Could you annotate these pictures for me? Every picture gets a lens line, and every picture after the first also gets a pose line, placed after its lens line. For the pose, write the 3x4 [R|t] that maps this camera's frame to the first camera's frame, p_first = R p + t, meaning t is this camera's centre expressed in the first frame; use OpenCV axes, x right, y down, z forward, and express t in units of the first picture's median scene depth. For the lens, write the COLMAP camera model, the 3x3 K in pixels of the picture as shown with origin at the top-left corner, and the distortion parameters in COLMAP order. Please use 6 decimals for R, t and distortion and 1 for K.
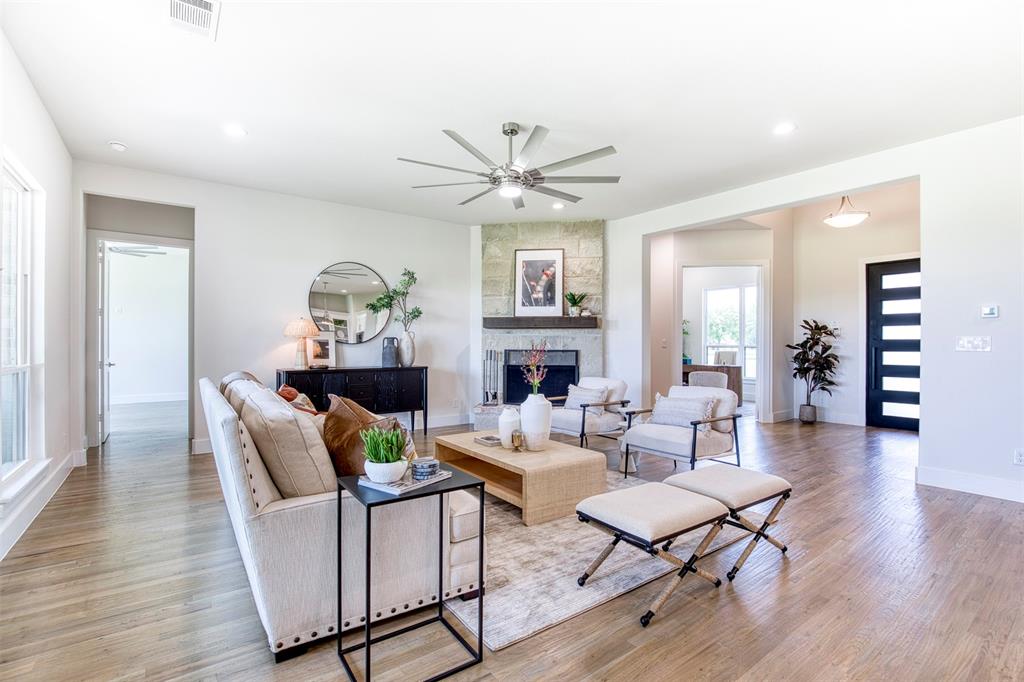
lens RADIAL K [[468.9, 0, 512.0], [0, 468.9, 341.0], [0, 0, 1]] dist [-0.019189, -0.000020]
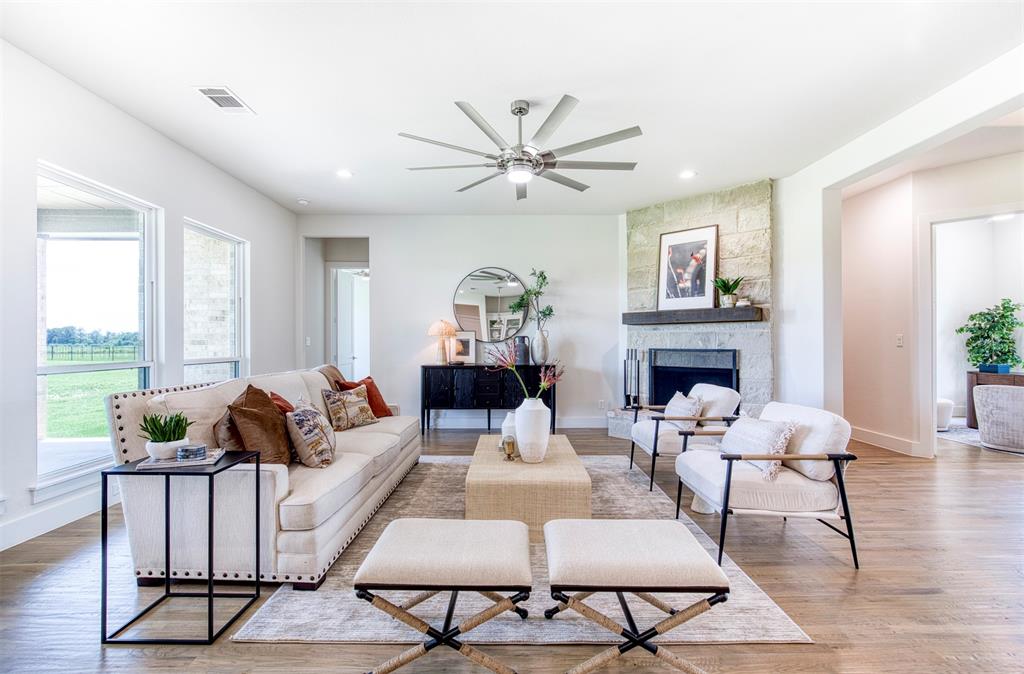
lens RADIAL K [[461.2, 0, 512.0], [0, 461.2, 337.0], [0, 0, 1]] dist [-0.001051, -0.000080]
pose [[0.811155, -0.009219, -0.584758, 0.290045], [0.005968, 0.999954, -0.007487, 0.001703], [0.584800, 0.002583, 0.811173, 0.145016]]
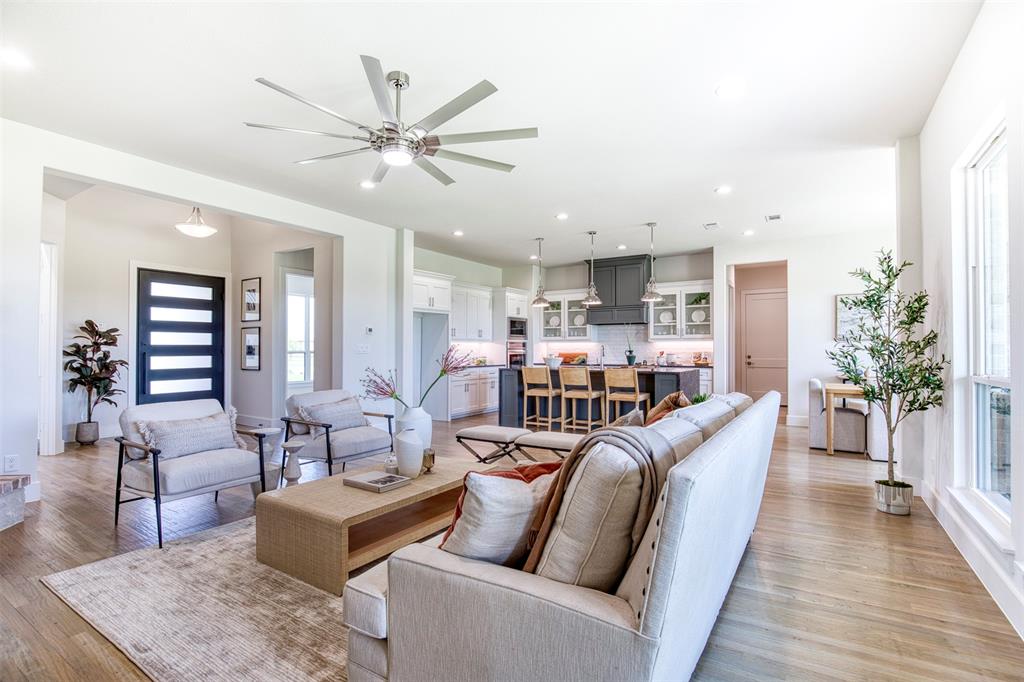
lens RADIAL K [[486.3, 0, 512.0], [0, 486.3, 341.0], [0, 0, 1]] dist [-0.000727, -0.000133]
pose [[-0.362848, 0.010090, 0.931794, -0.794076], [-0.003384, 0.999921, -0.012145, -0.001726], [-0.931842, -0.007560, -0.362785, 1.052970]]
